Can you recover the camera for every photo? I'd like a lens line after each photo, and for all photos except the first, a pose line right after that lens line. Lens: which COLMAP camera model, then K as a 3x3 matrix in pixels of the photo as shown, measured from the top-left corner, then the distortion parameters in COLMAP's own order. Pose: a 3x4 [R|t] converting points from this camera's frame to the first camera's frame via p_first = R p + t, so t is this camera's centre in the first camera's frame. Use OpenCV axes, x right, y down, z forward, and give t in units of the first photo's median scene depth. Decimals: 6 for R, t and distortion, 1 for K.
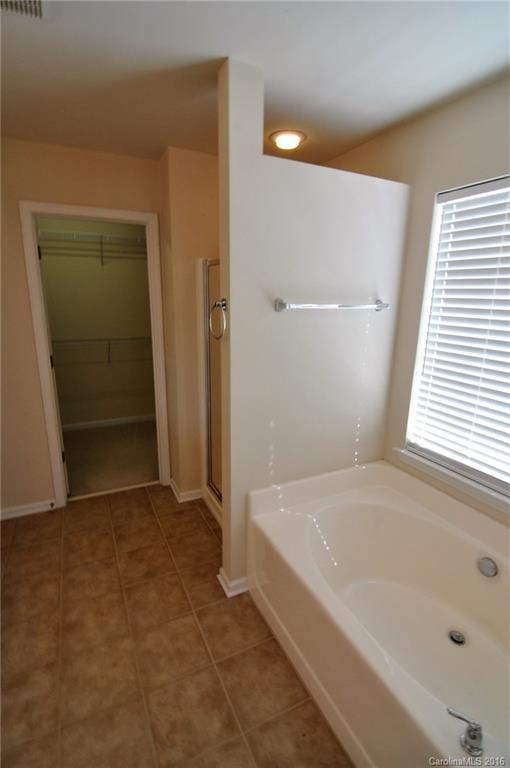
lens RADIAL K [[365.7, 0, 258.7], [0, 365.7, 385.6], [0, 0, 1]] dist [-0.010955, -0.008202]
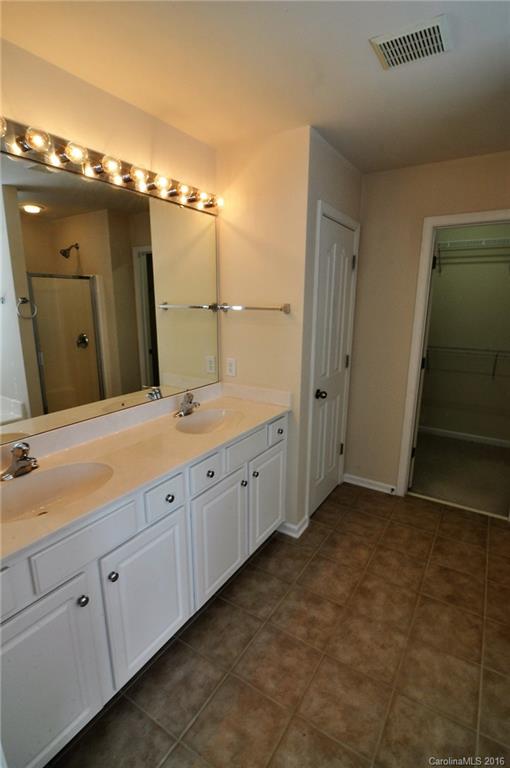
lens RADIAL K [[365.7, 0, 258.7], [0, 365.7, 385.6], [0, 0, 1]] dist [-0.010955, -0.008202]
pose [[0.527112, 0.180044, -0.830504, 0.119098], [-0.200827, 0.976008, 0.084125, 0.006574], [0.825725, 0.122444, 0.550623, 0.015402]]
